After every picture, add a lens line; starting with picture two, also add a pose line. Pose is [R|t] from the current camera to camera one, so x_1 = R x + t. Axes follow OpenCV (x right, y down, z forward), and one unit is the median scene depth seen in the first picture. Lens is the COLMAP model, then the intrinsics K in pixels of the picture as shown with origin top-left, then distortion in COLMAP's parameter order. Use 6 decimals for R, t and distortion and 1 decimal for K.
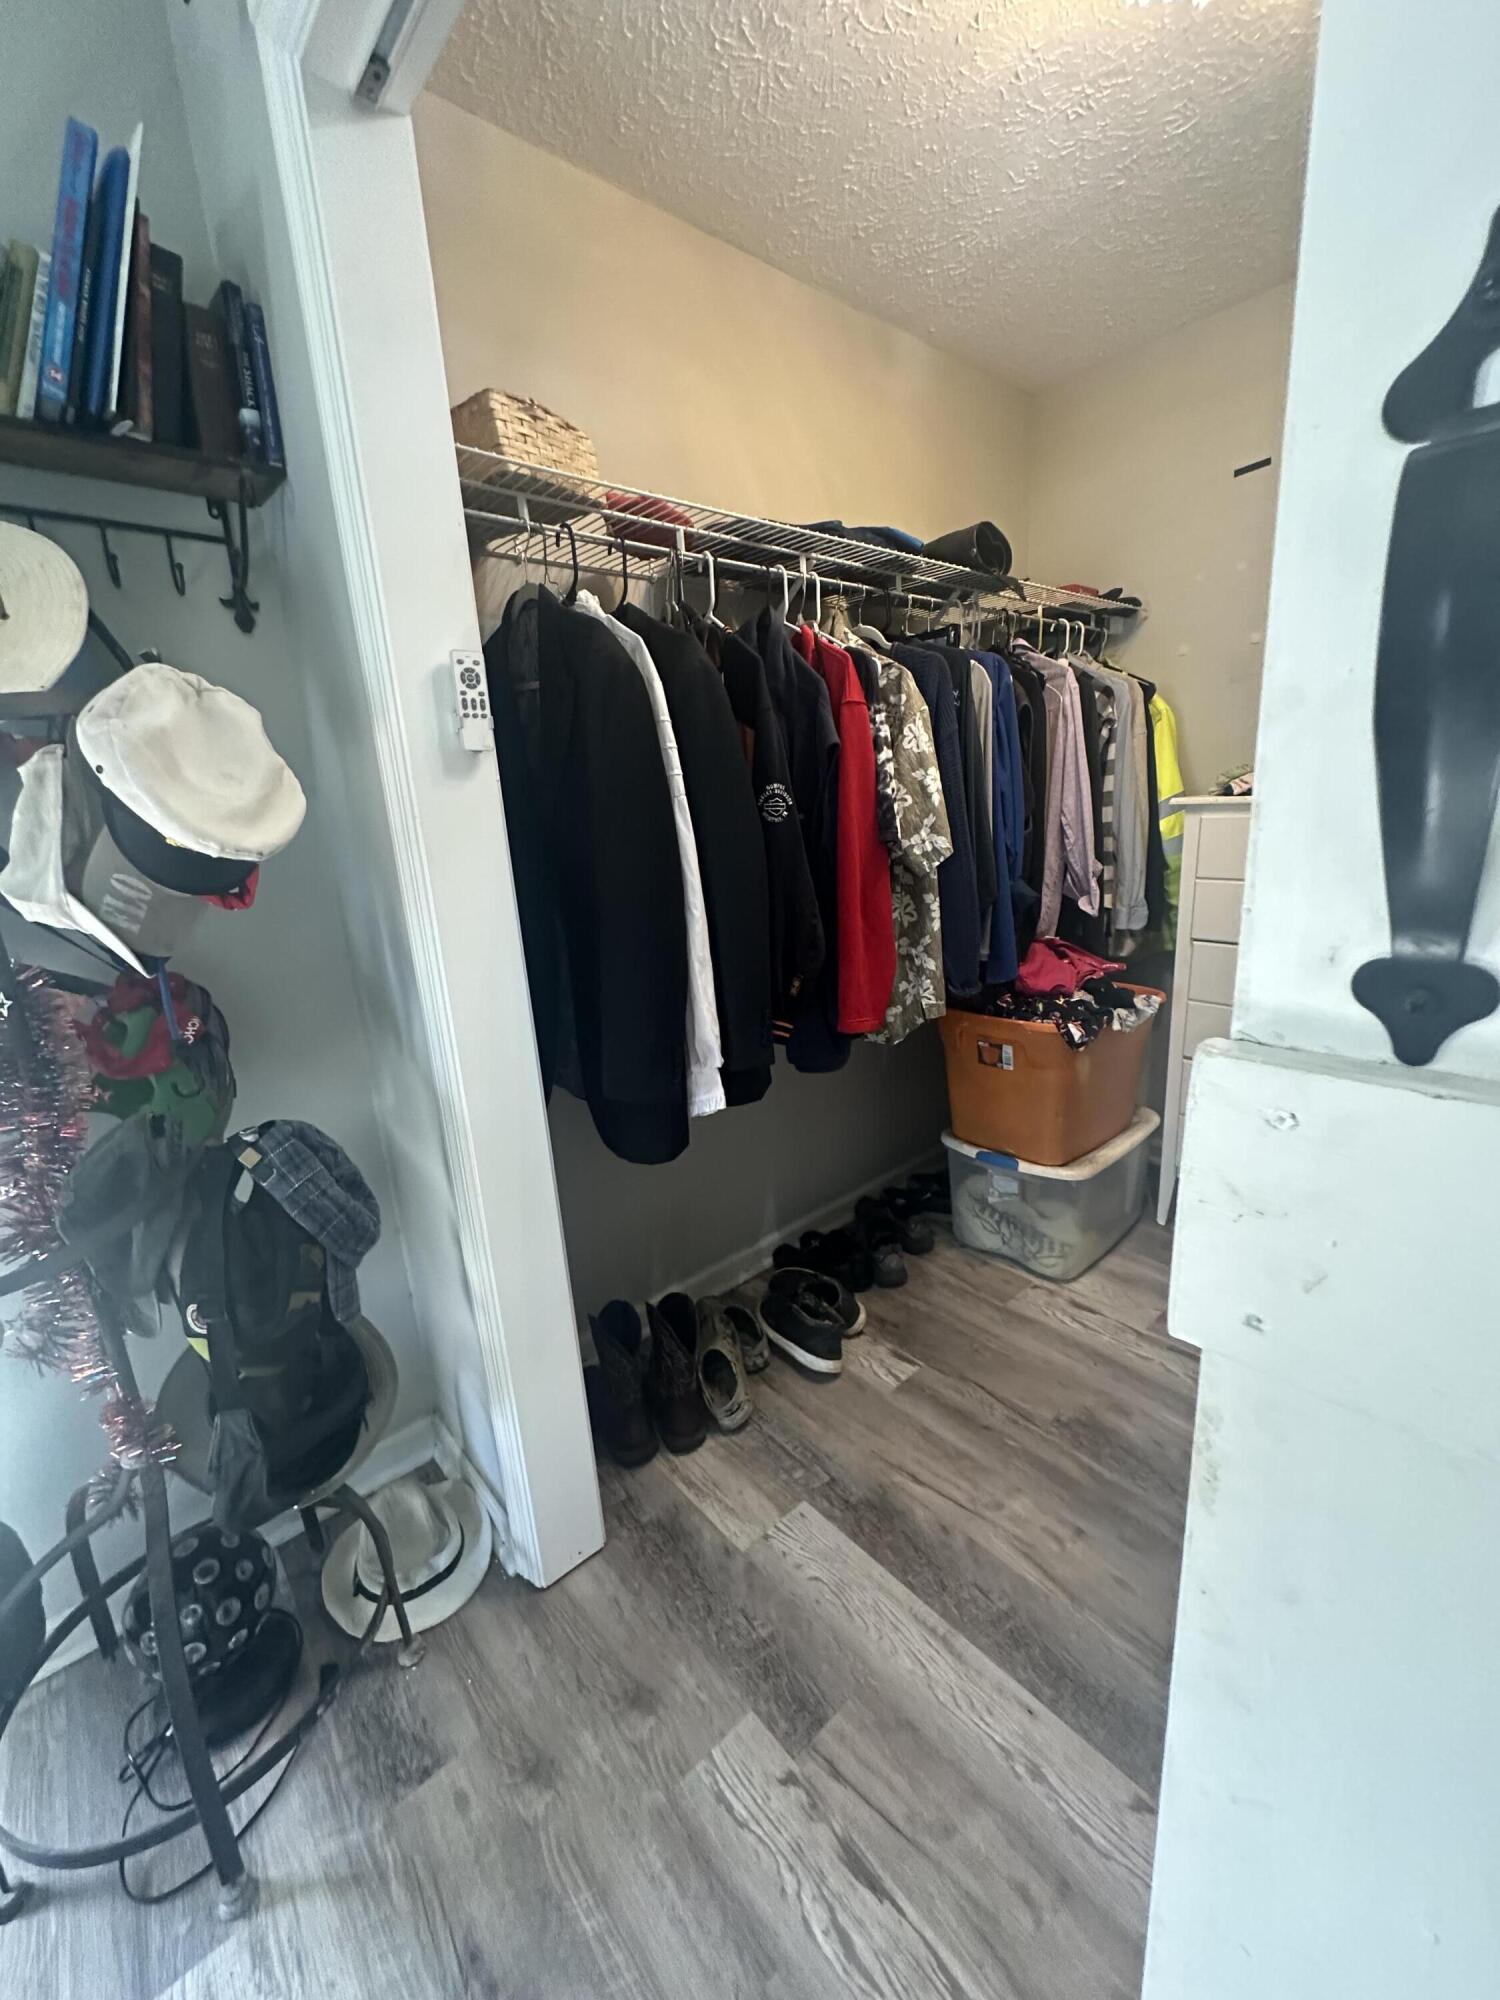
lens RADIAL K [[800.1, 0, 747.8], [0, 800.1, 1001.8], [0, 0, 1]] dist [-0.003764, 0.001139]
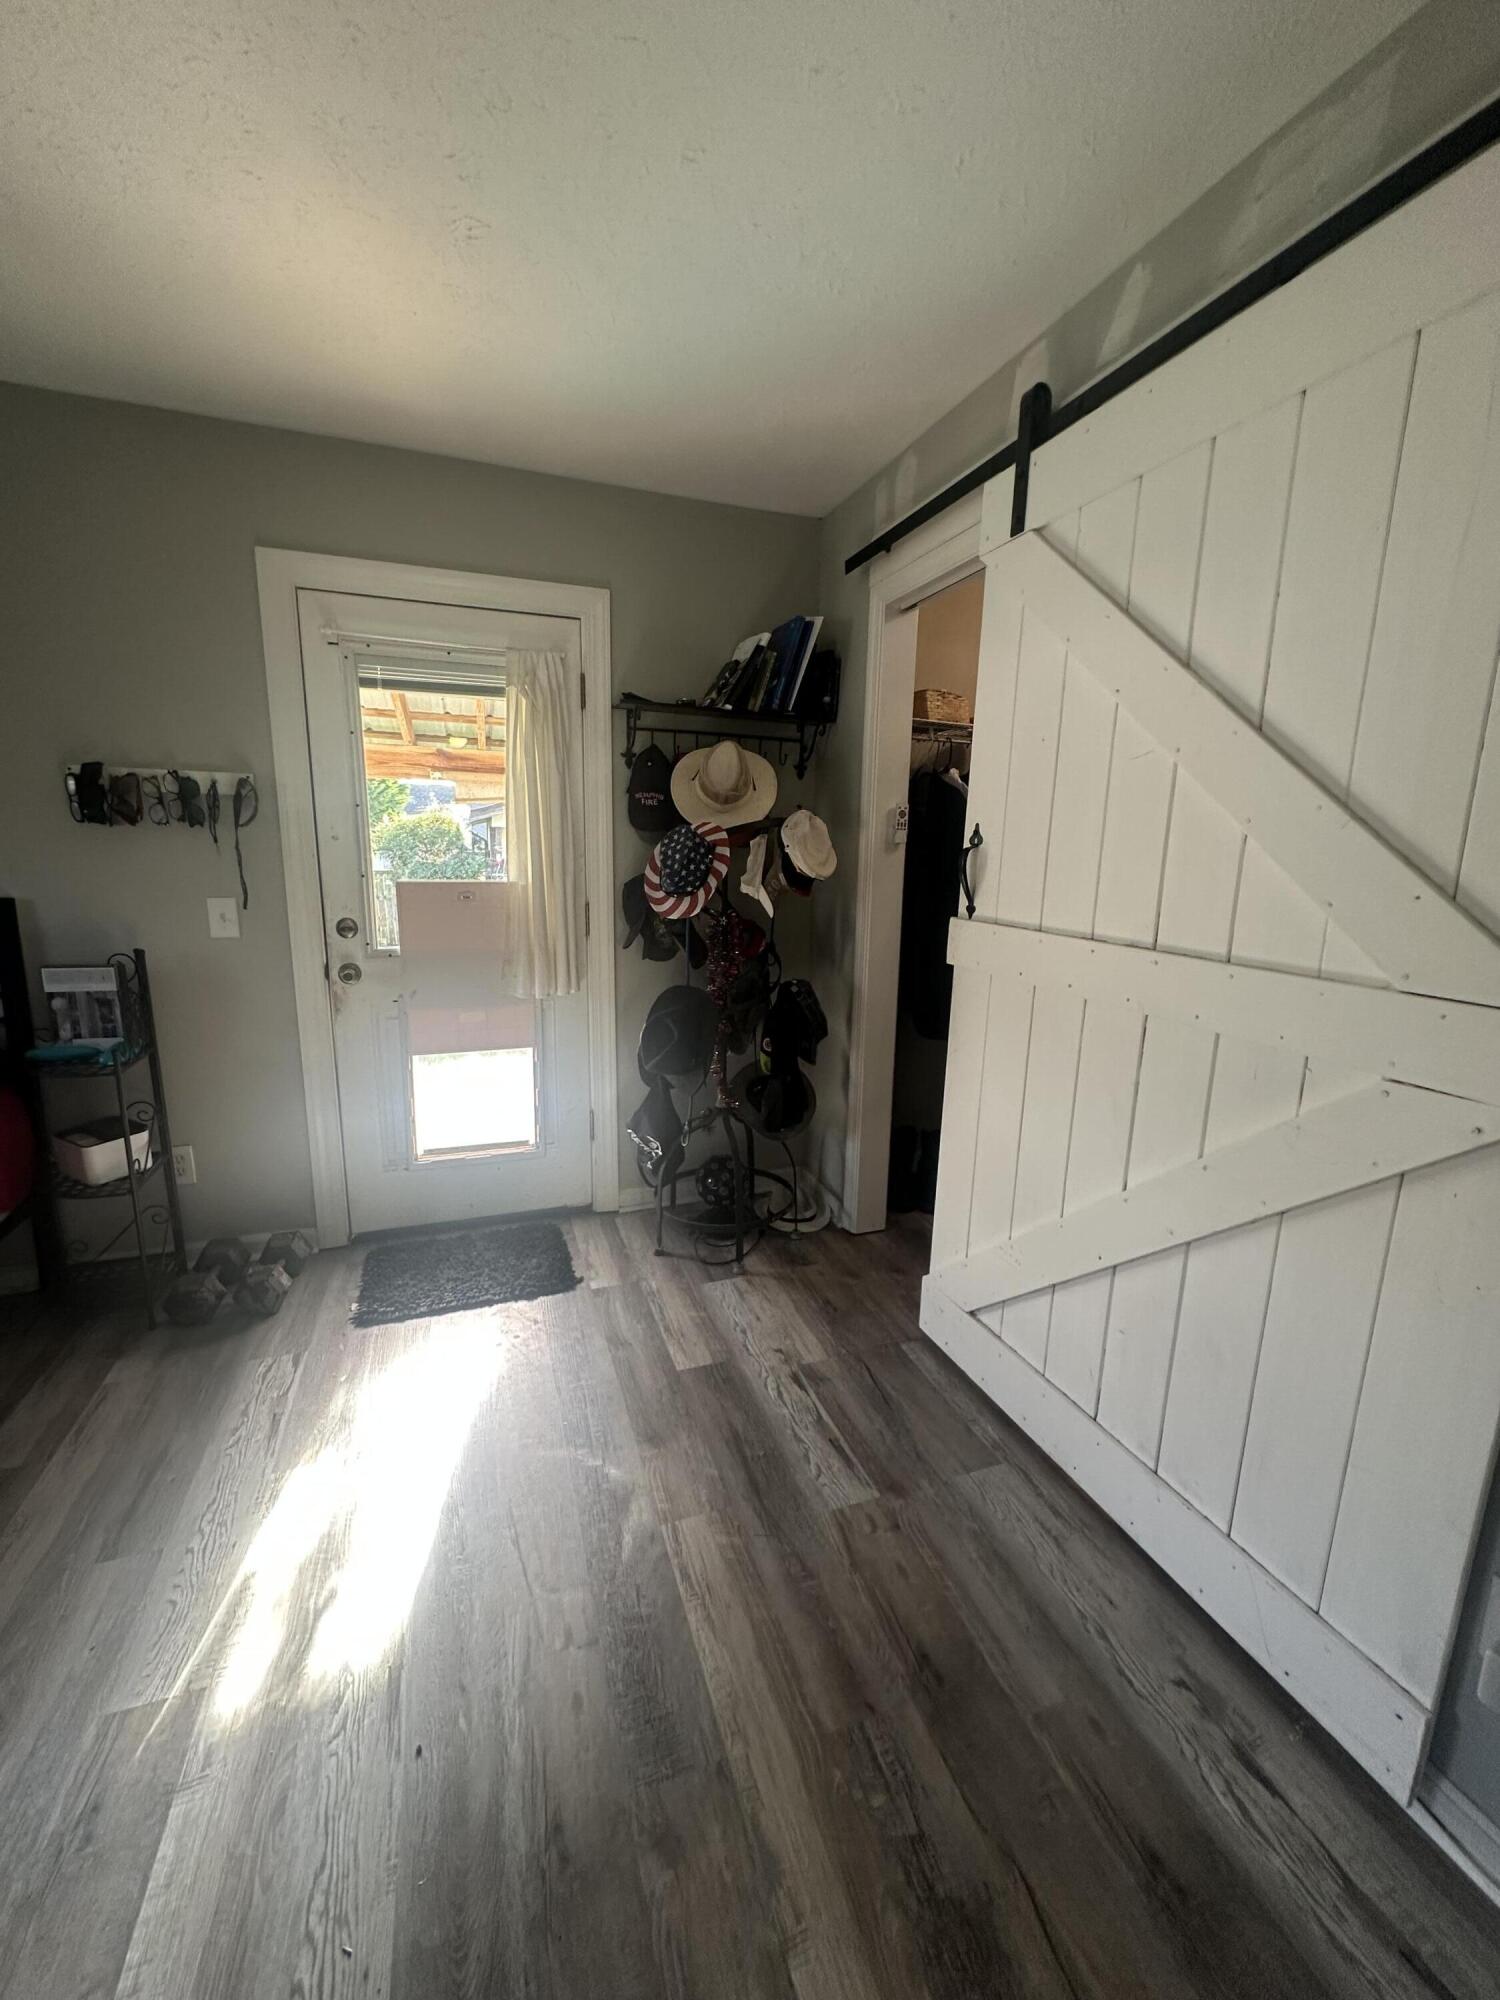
lens RADIAL K [[800.1, 0, 750.4], [0, 800.1, 1000.1], [0, 0, 1]] dist [-0.003764, 0.001139]
pose [[0.928661, 0.152100, -0.338311, 0.127794], [-0.167305, 0.985774, -0.016062, 0.258542], [0.331055, 0.071517, 0.940897, -1.346933]]
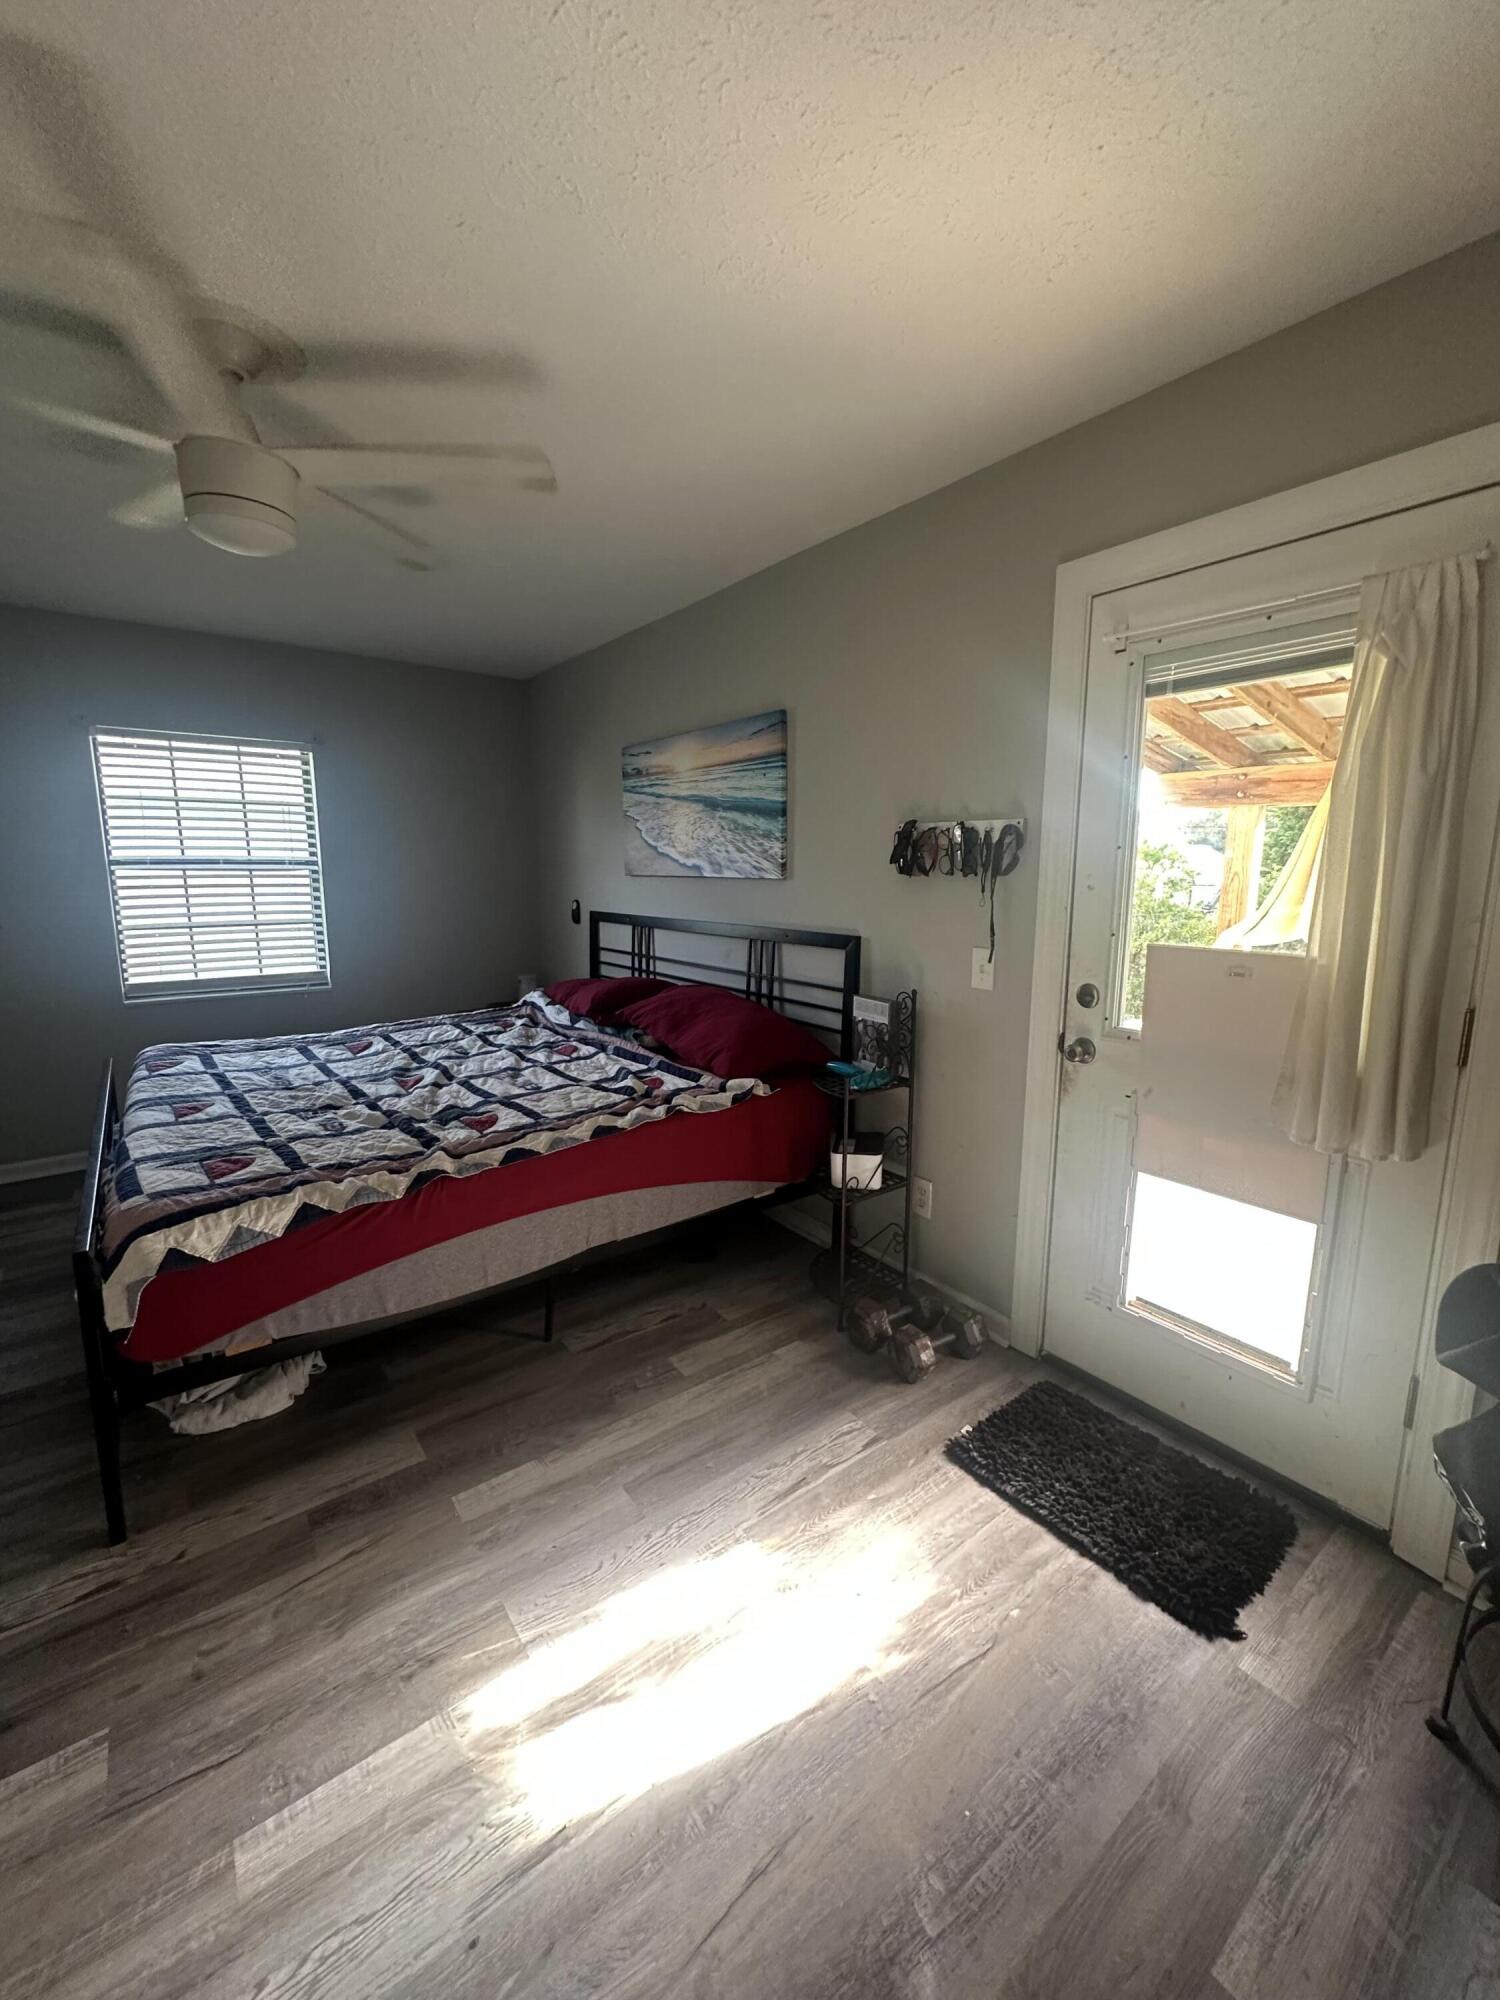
lens RADIAL K [[800.1, 0, 748.8], [0, 800.1, 1000.8], [0, 0, 1]] dist [-0.003764, 0.001139]
pose [[-0.063300, 0.228540, -0.971474, 0.135728], [-0.242492, 0.940732, 0.237108, -0.028651], [0.968086, 0.250584, -0.004130, -0.361847]]
